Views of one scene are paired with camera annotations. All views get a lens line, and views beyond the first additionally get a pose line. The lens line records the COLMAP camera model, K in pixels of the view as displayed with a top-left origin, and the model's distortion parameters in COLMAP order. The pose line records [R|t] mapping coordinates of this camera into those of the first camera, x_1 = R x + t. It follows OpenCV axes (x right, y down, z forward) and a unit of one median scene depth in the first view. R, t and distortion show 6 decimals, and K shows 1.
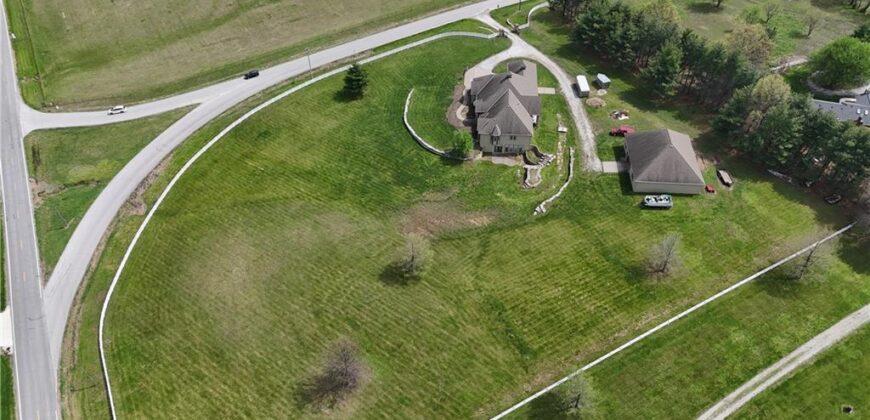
lens RADIAL K [[642.0, 0, 437.6], [0, 642.0, 211.1], [0, 0, 1]] dist [0.061792, -0.047847]
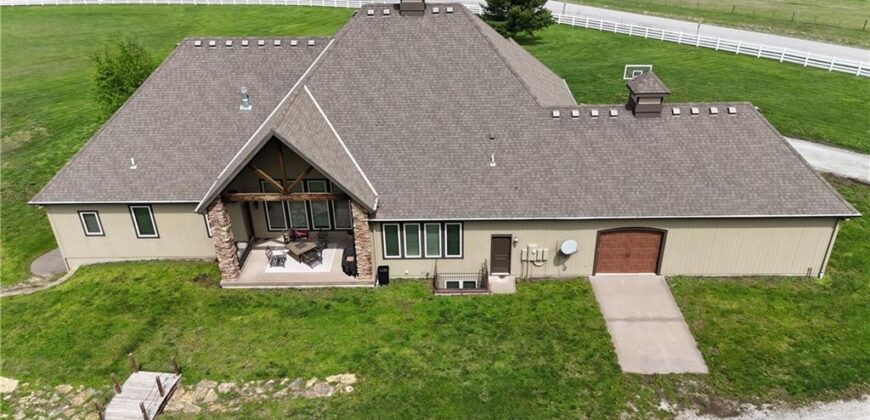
lens RADIAL K [[646.1, 0, 437.6], [0, 646.1, 207.5], [0, 0, 1]] dist [0.031024, -0.005427]
pose [[0.067591, 0.484357, -0.872256, 0.312488], [-0.677536, 0.664035, 0.316231, -0.248347], [0.732377, 0.569610, 0.373052, 1.029499]]
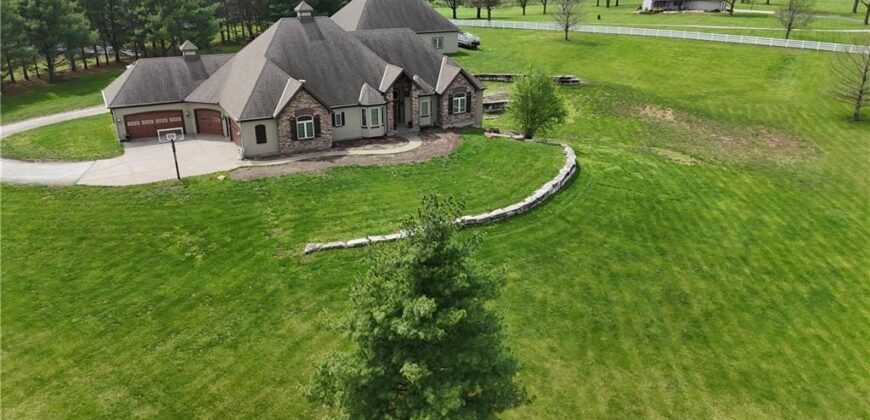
lens RADIAL K [[638.4, 0, 437.3], [0, 638.4, 212.3], [0, 0, 1]] dist [0.091202, -0.110087]
pose [[-0.536923, -0.312733, 0.783525, -0.262319], [0.583304, 0.533362, 0.612602, -0.350233], [-0.609484, 0.785954, -0.103955, 1.143815]]
